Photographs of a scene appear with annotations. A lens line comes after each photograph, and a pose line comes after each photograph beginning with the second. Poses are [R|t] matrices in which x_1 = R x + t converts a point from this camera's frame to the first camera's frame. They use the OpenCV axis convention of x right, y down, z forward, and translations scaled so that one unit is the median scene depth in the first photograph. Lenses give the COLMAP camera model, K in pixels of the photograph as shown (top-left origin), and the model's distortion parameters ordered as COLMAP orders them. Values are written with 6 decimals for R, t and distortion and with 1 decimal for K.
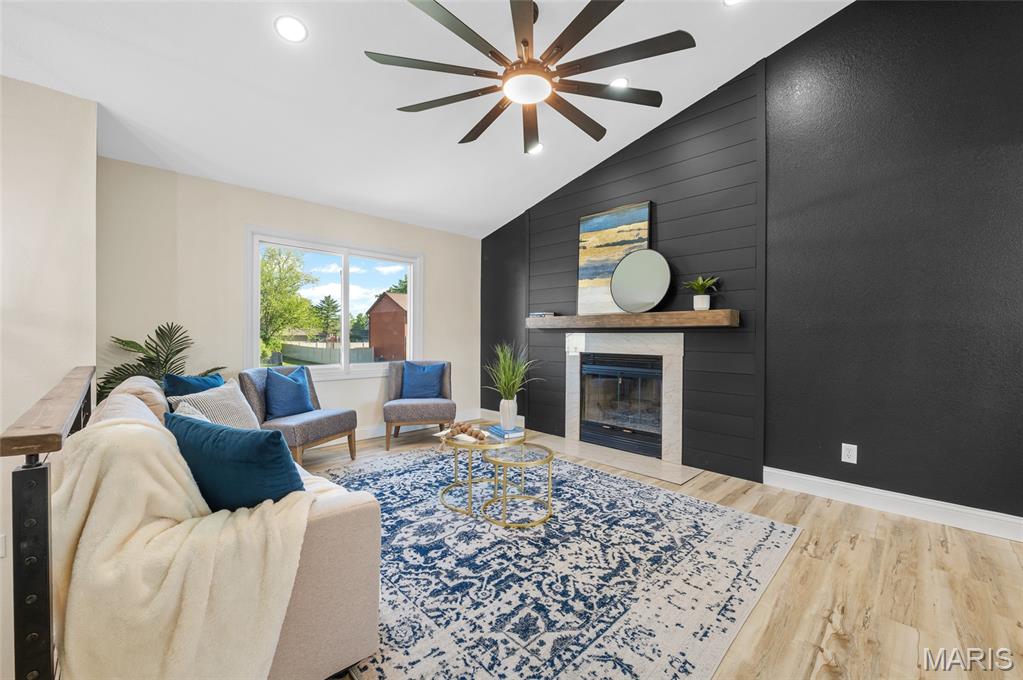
lens RADIAL K [[409.2, 0, 509.9], [0, 409.2, 339.8], [0, 0, 1]] dist [-0.010705, 0.000603]
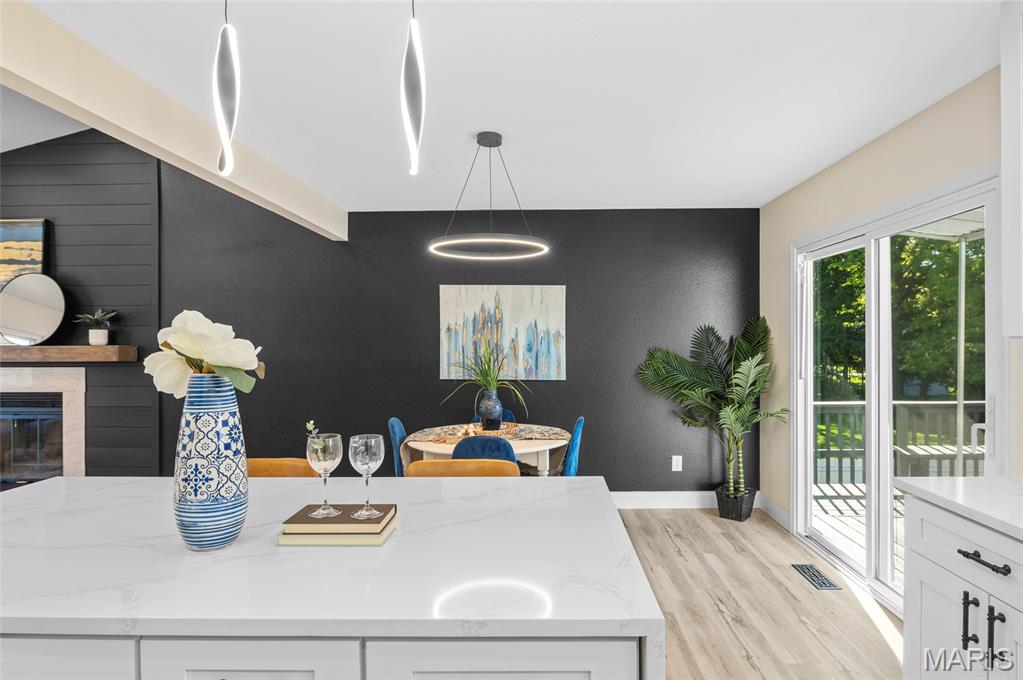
lens RADIAL K [[526.7, 0, 515.4], [0, 526.7, 344.5], [0, 0, 1]] dist [-0.005022, -0.001651]
pose [[0.704092, -0.008481, 0.710058, 0.279235], [0.011530, 0.999933, 0.000511, -0.062019], [-0.710015, 0.007827, 0.704143, -0.596430]]
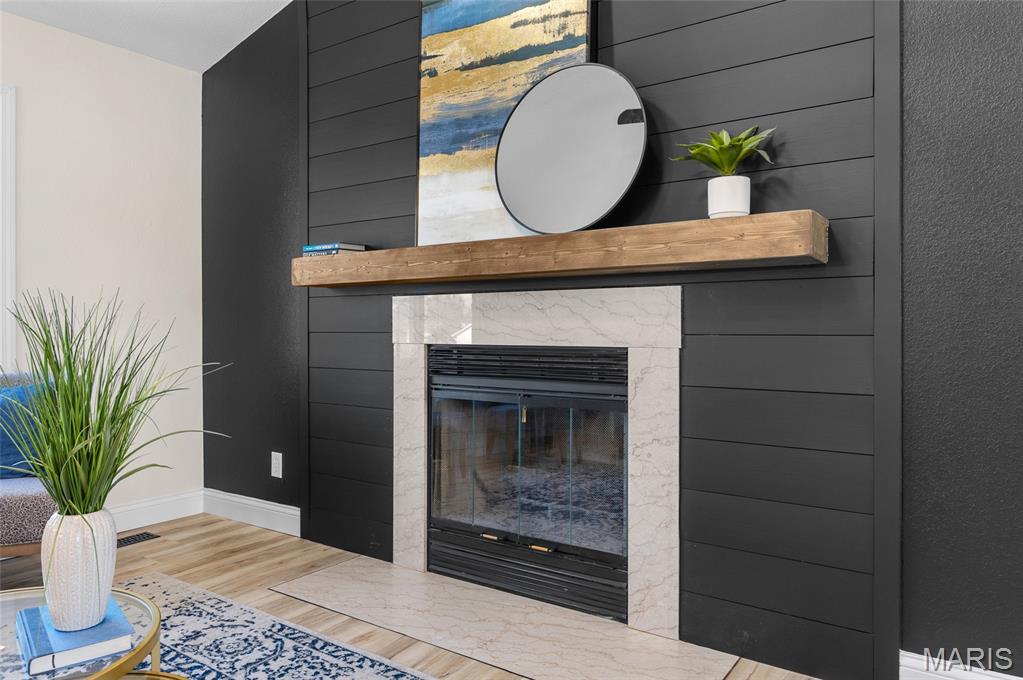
lens RADIAL K [[697.9, 0, 505.5], [0, 697.9, 332.8], [0, 0, 1]] dist [-0.006175, 0.001406]
pose [[0.983297, -0.007115, 0.181867, 0.160978], [0.007856, 0.999964, -0.003355, 0.028702], [-0.181837, 0.004728, 0.983317, 0.427245]]
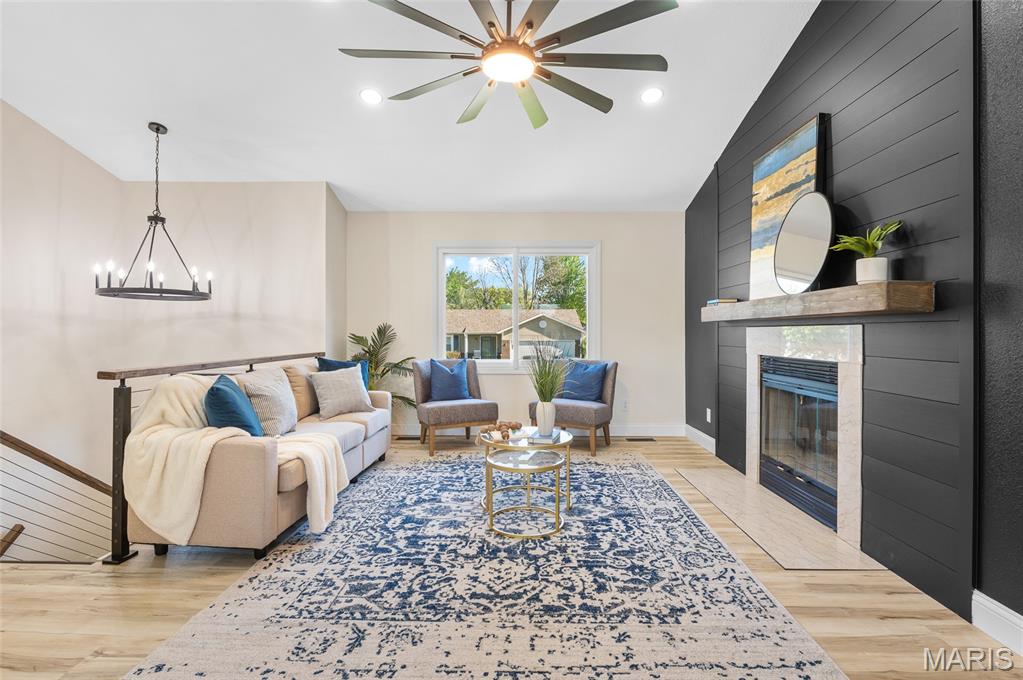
lens RADIAL K [[485.5, 0, 511.2], [0, 485.5, 331.9], [0, 0, 1]] dist [-0.007620, -0.000841]
pose [[0.695623, -0.005458, -0.718386, 0.604619], [-0.004887, 0.999912, -0.012329, 0.005003], [0.718390, 0.012087, 0.695535, 0.167958]]
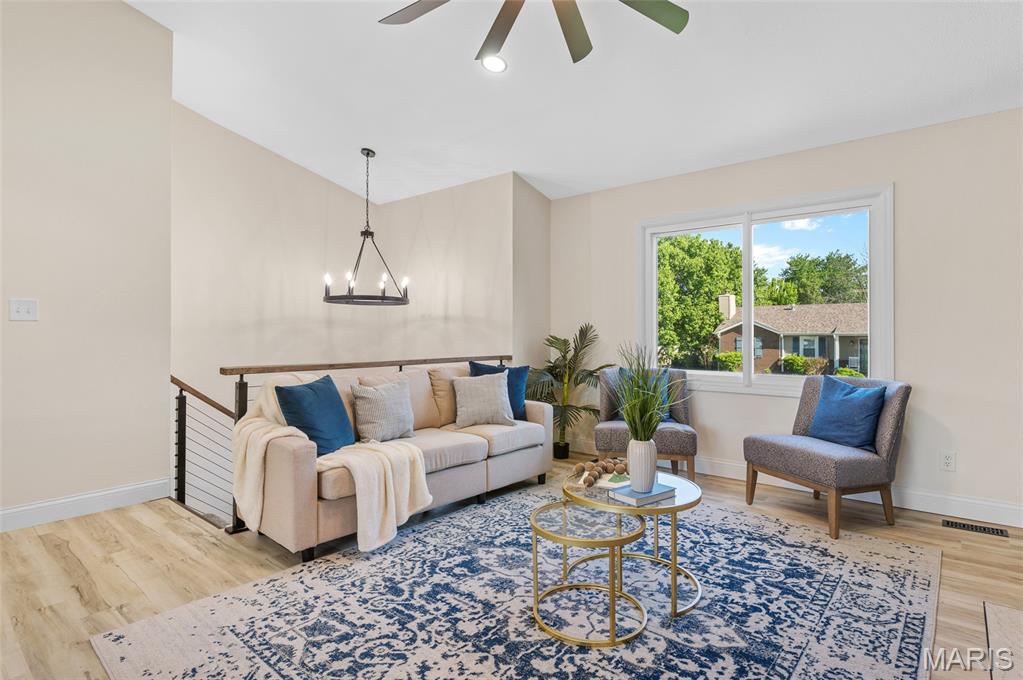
lens RADIAL K [[526.7, 0, 510.4], [0, 526.7, 331.1], [0, 0, 1]] dist [-0.005022, -0.001651]
pose [[0.087729, -0.009244, -0.996102, 0.630045], [-0.010318, 0.999895, -0.010188, -0.001673], [0.996091, 0.011172, 0.087624, 0.627175]]
